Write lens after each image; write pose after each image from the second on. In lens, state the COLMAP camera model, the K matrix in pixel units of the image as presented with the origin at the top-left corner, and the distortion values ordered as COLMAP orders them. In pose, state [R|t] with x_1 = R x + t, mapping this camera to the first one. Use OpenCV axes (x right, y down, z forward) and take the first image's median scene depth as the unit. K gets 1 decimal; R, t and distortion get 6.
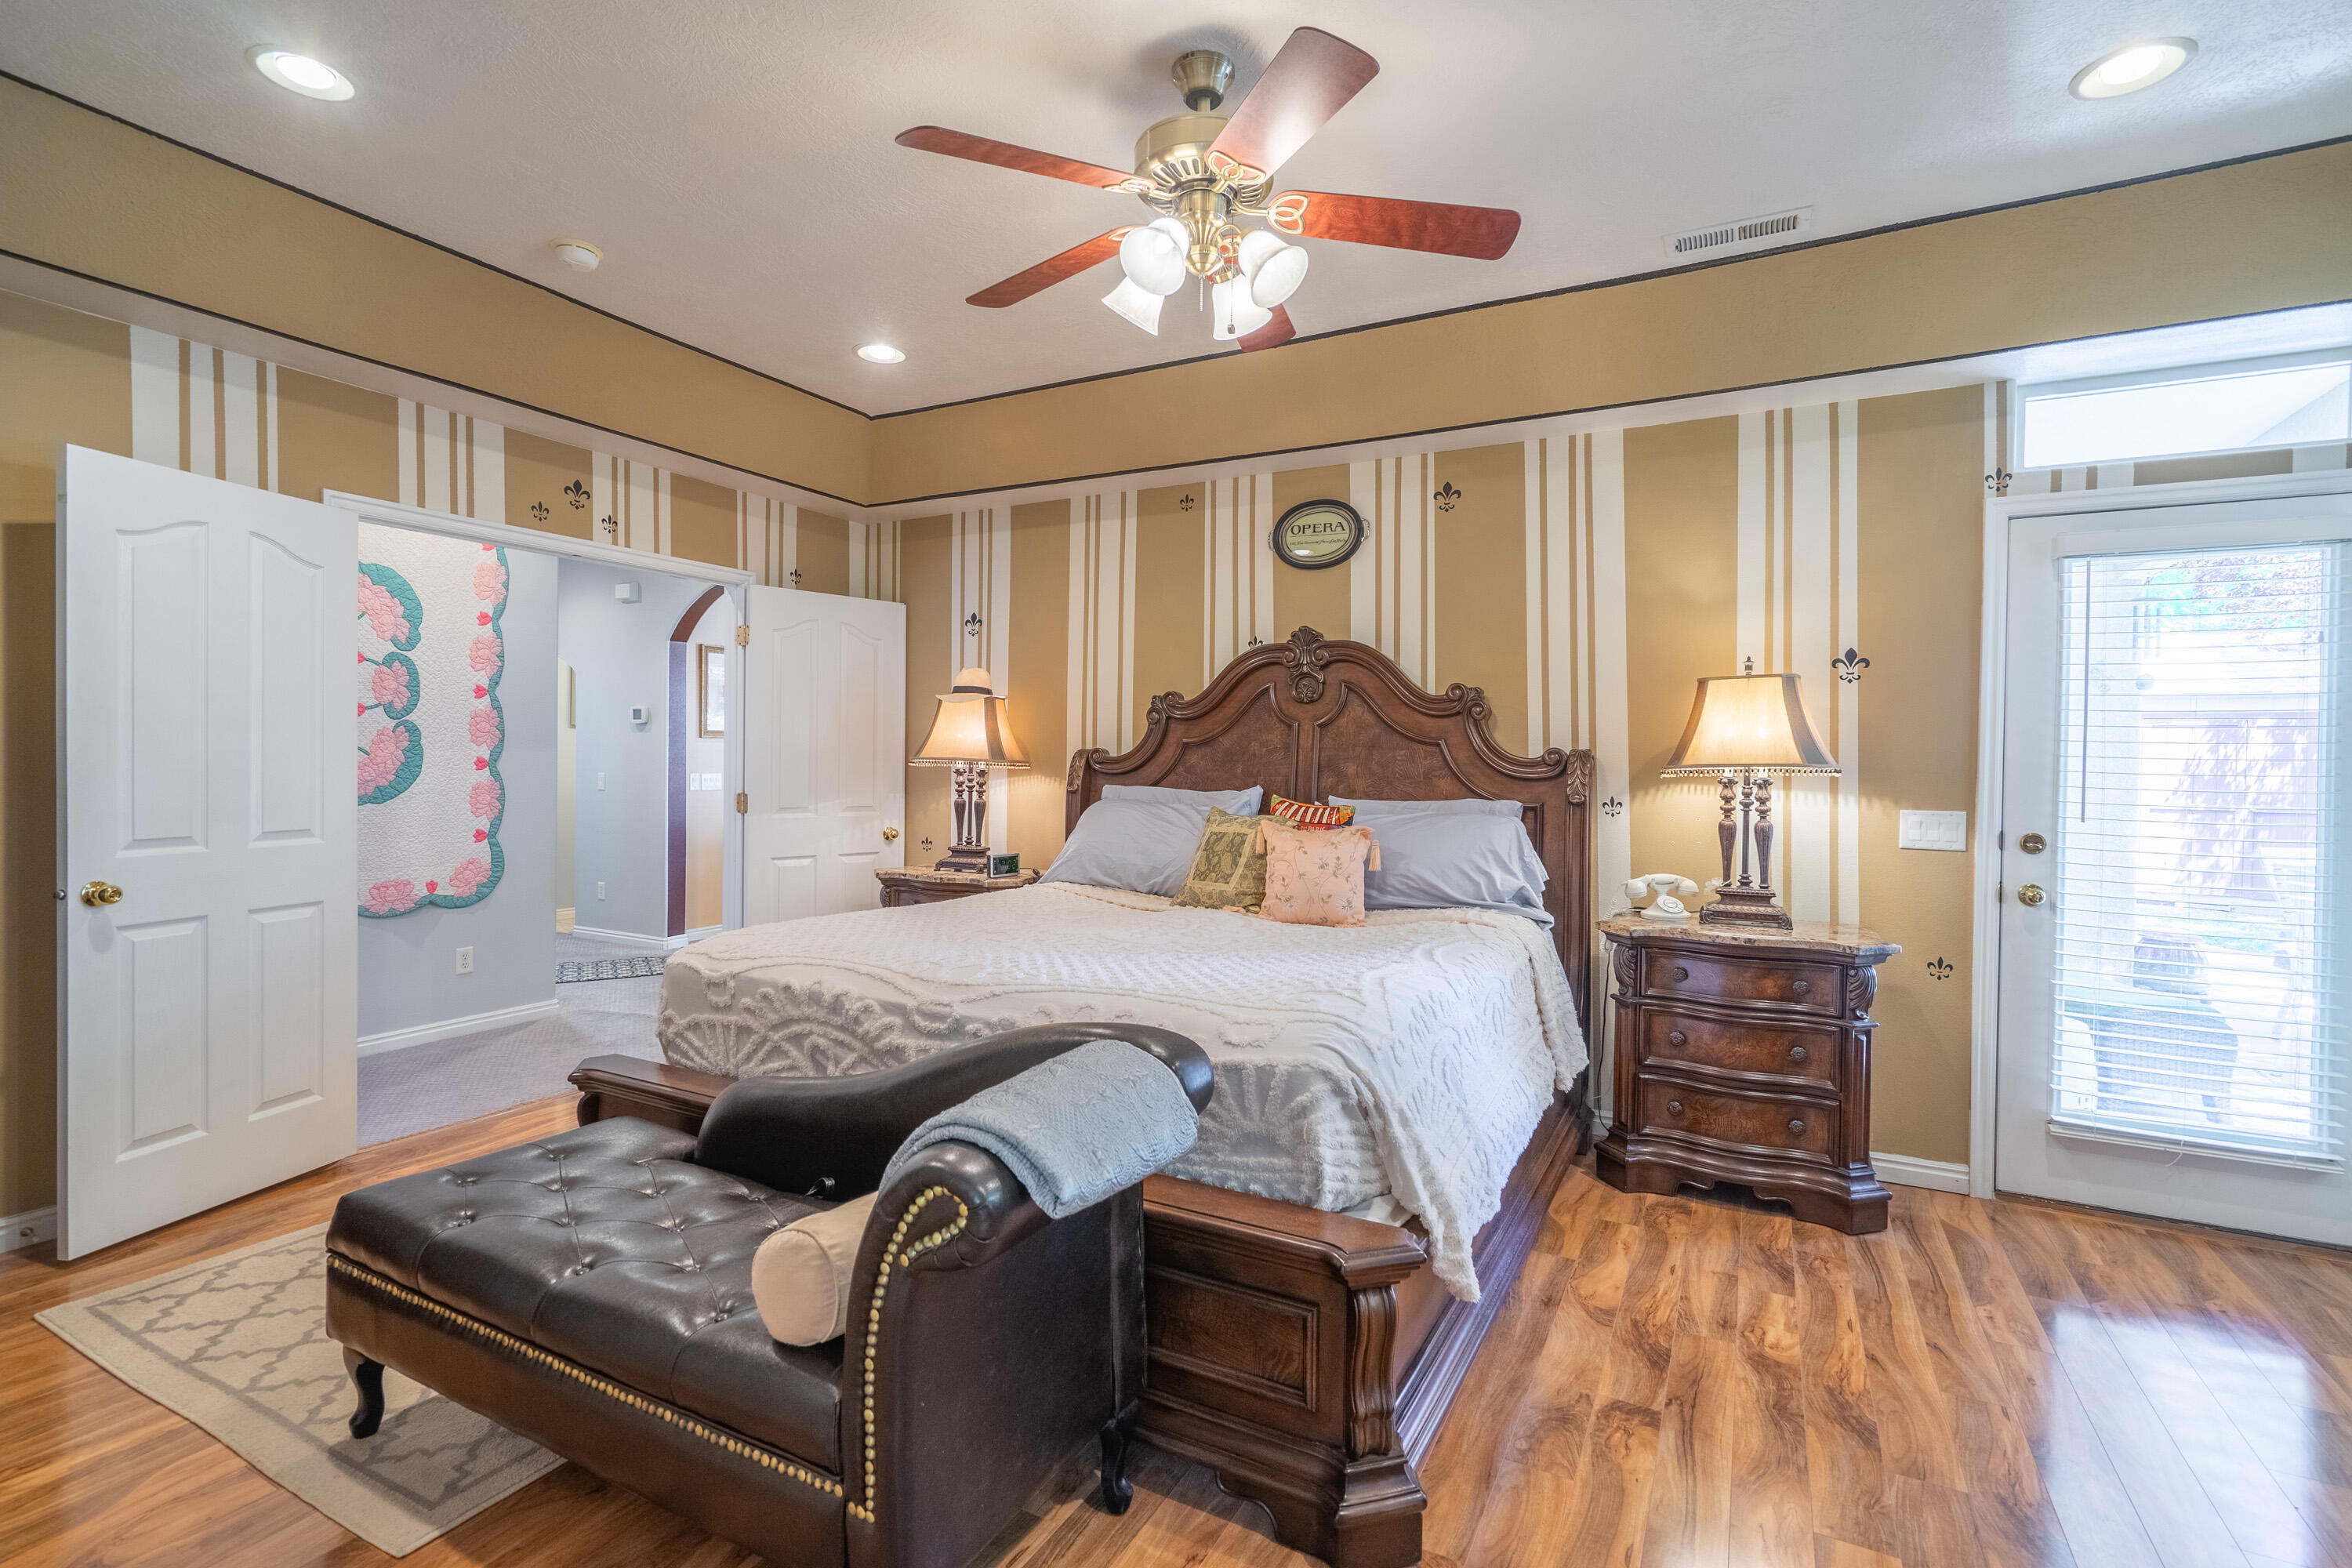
lens RADIAL K [[1078.4, 0, 1170.8], [0, 1078.4, 779.5], [0, 0, 1]] dist [0.001637, -0.000033]
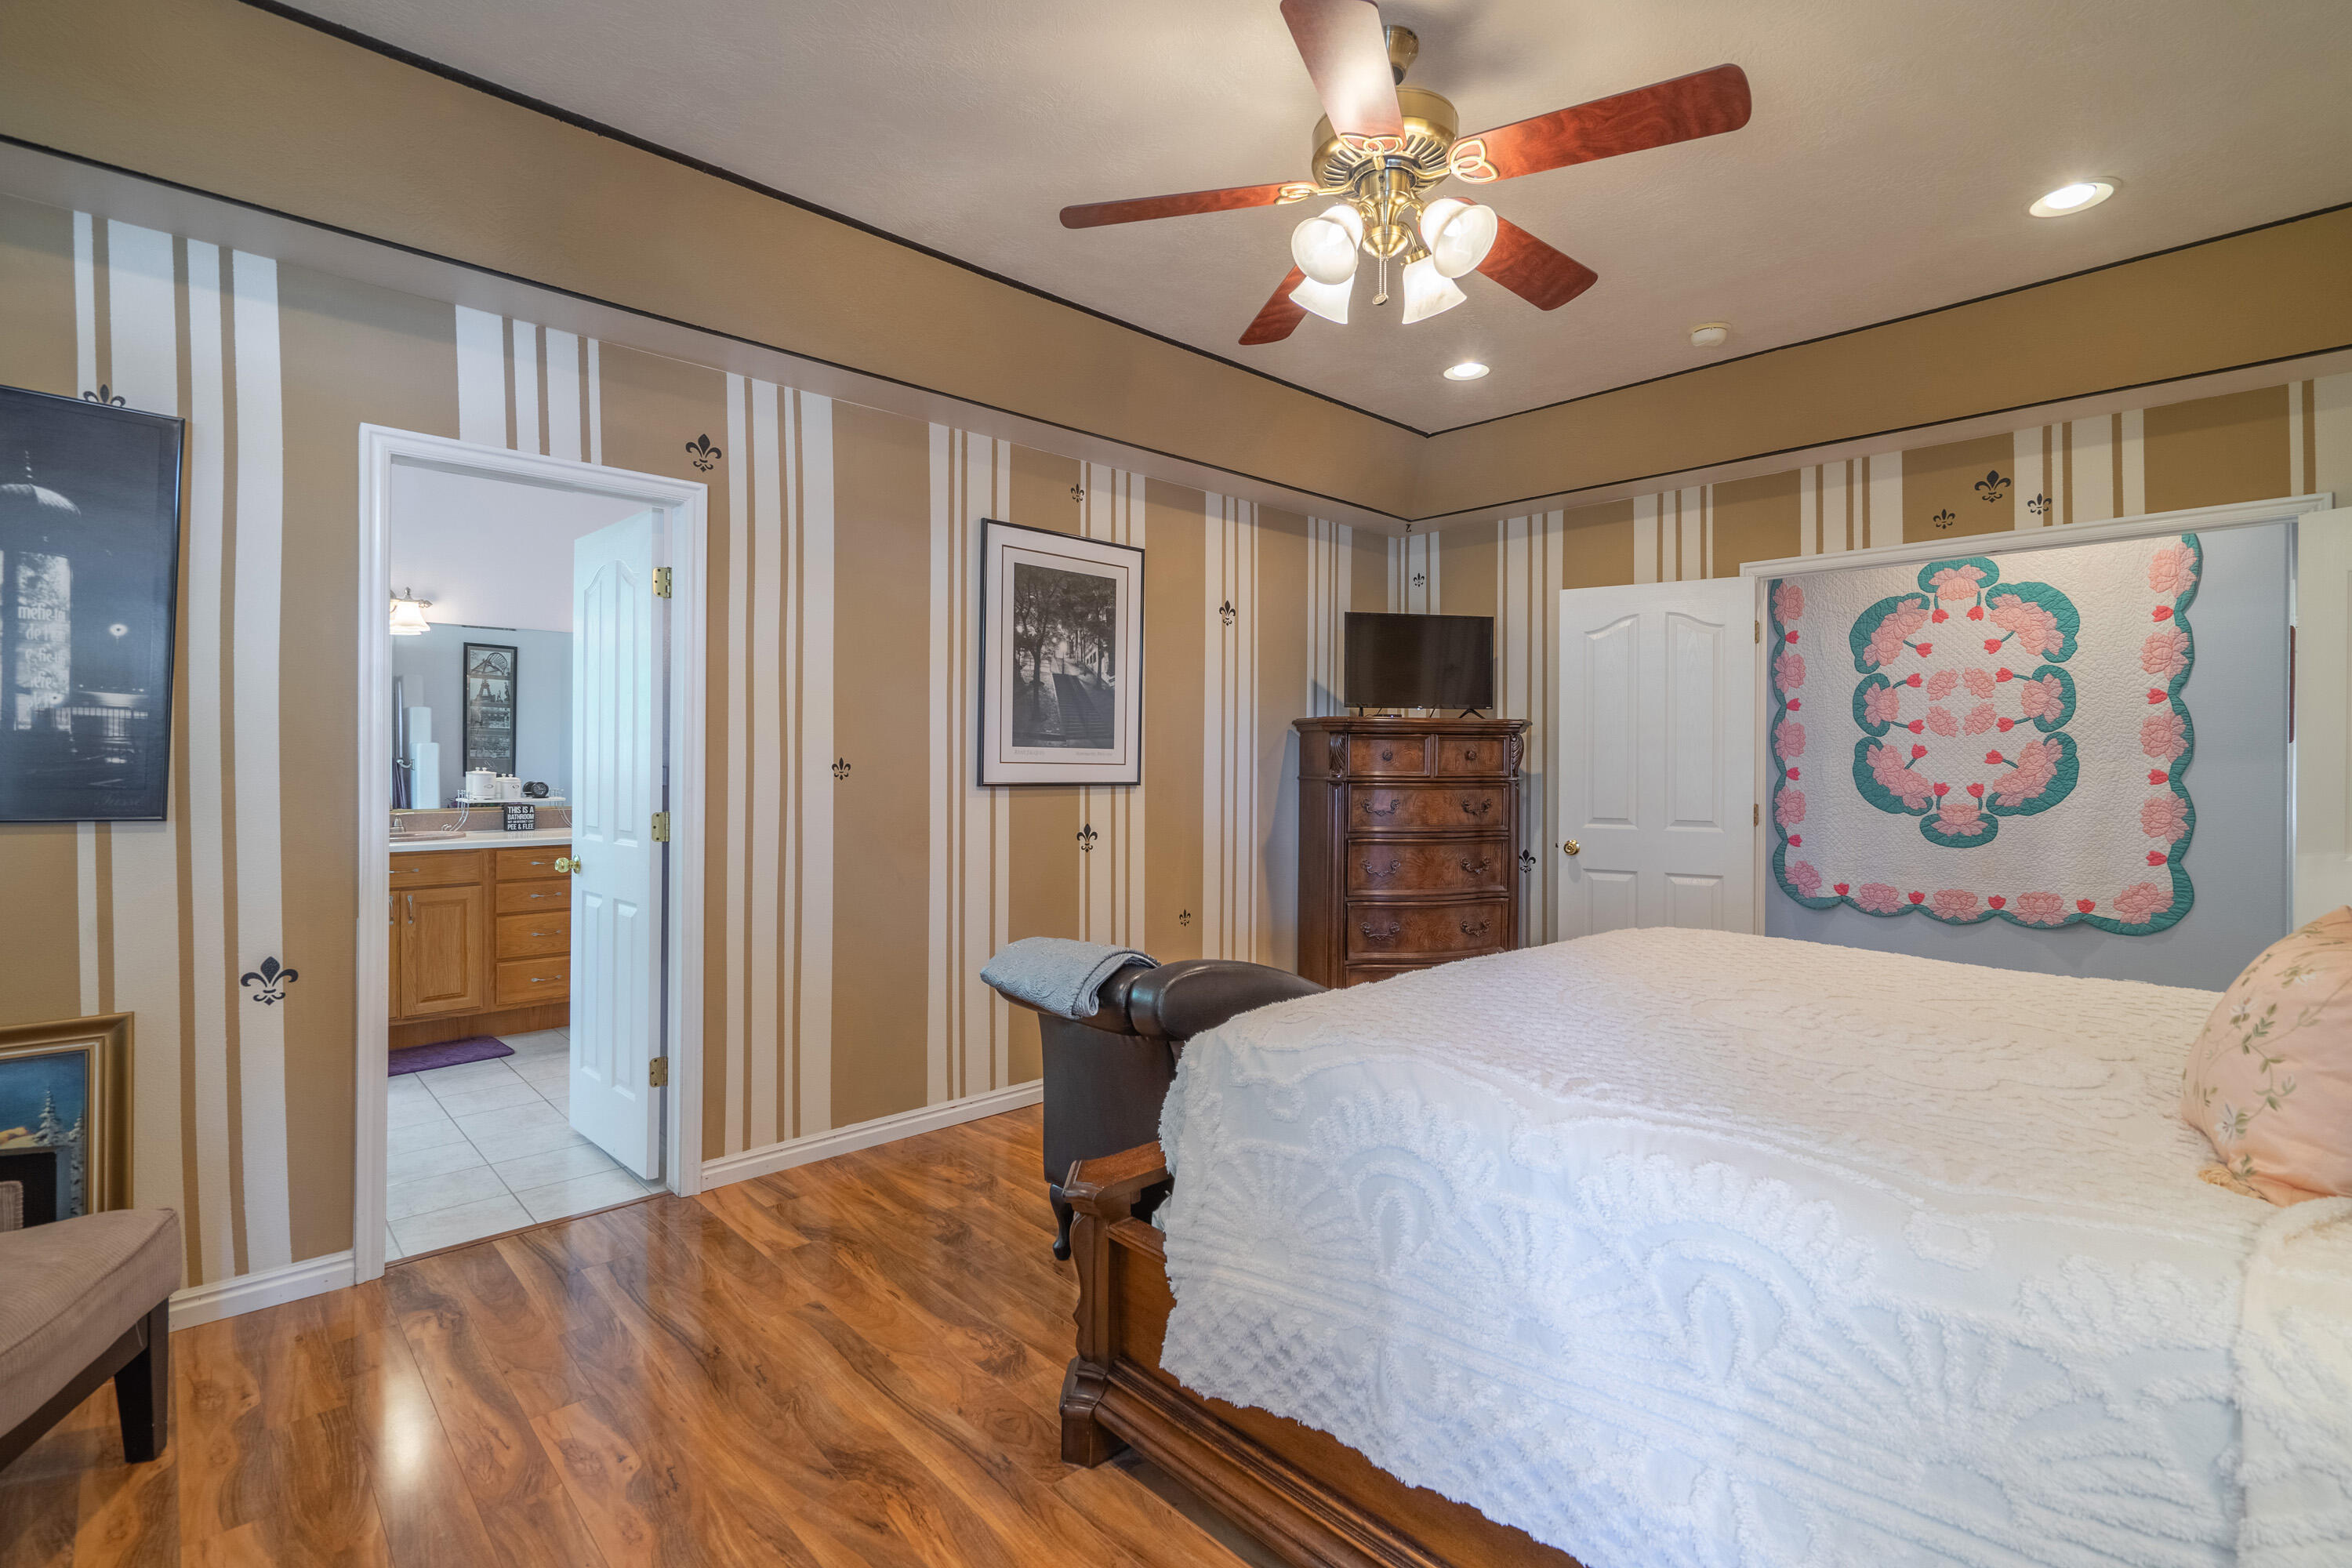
lens RADIAL K [[1078.4, 0, 1172.2], [0, 1078.4, 770.8], [0, 0, 1]] dist [0.001637, -0.000033]
pose [[-0.321670, -0.003739, -0.946844, 0.491516], [-0.023975, 0.999704, 0.004197, -0.004742], [0.946548, 0.024050, -0.321664, 0.556259]]
